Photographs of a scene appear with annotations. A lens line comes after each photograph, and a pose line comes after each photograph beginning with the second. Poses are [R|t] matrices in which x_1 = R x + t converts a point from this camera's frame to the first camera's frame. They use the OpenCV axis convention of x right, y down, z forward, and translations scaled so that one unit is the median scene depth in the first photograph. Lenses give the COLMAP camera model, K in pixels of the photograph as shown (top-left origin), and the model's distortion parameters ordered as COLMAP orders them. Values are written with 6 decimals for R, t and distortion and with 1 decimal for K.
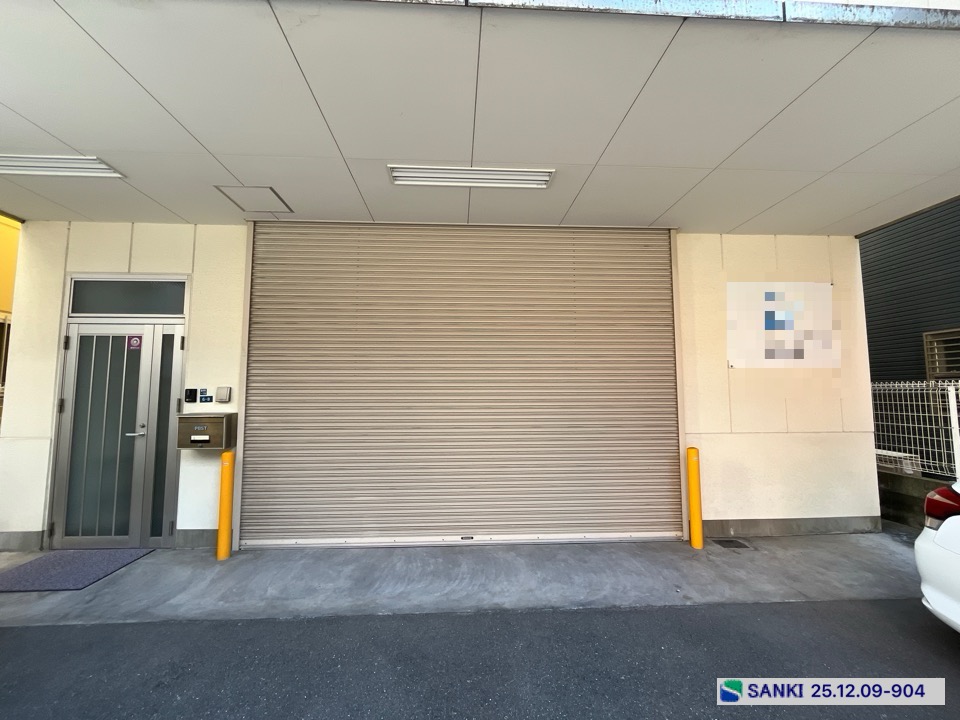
lens RADIAL K [[389.3, 0, 476.7], [0, 389.3, 360.3], [0, 0, 1]] dist [-0.002734, -0.000211]
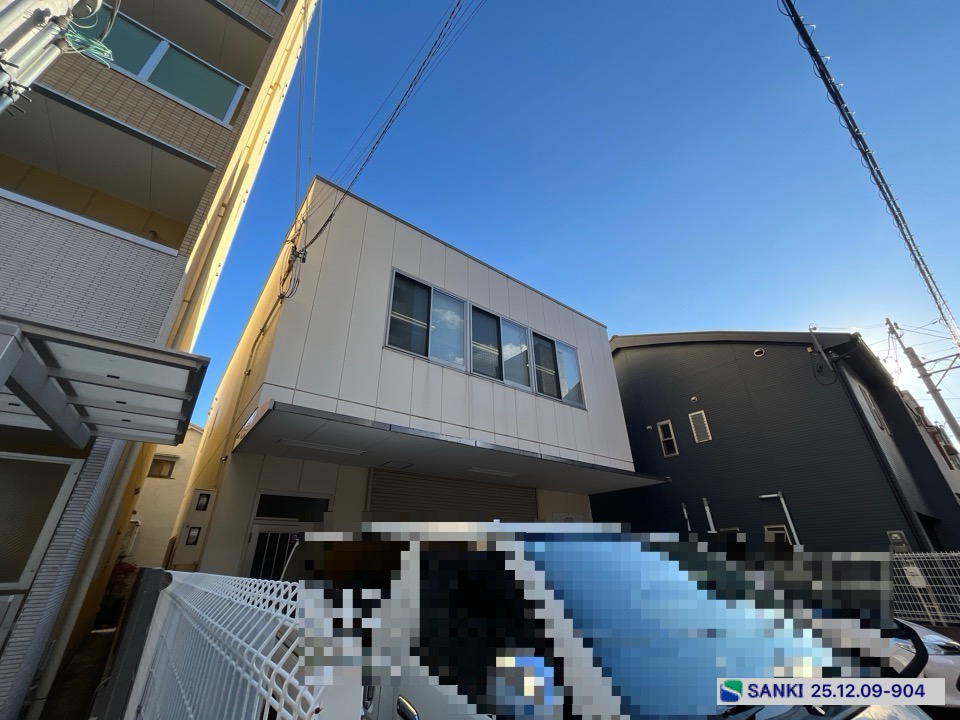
lens RADIAL K [[388.6, 0, 477.5], [0, 388.6, 360.4], [0, 0, 1]] dist [-0.004050, -0.000186]
pose [[0.818228, 0.251759, 0.516836, -1.286850], [-0.030602, 0.916811, -0.398146, -0.105124], [-0.574078, 0.309958, 0.757865, -0.875637]]
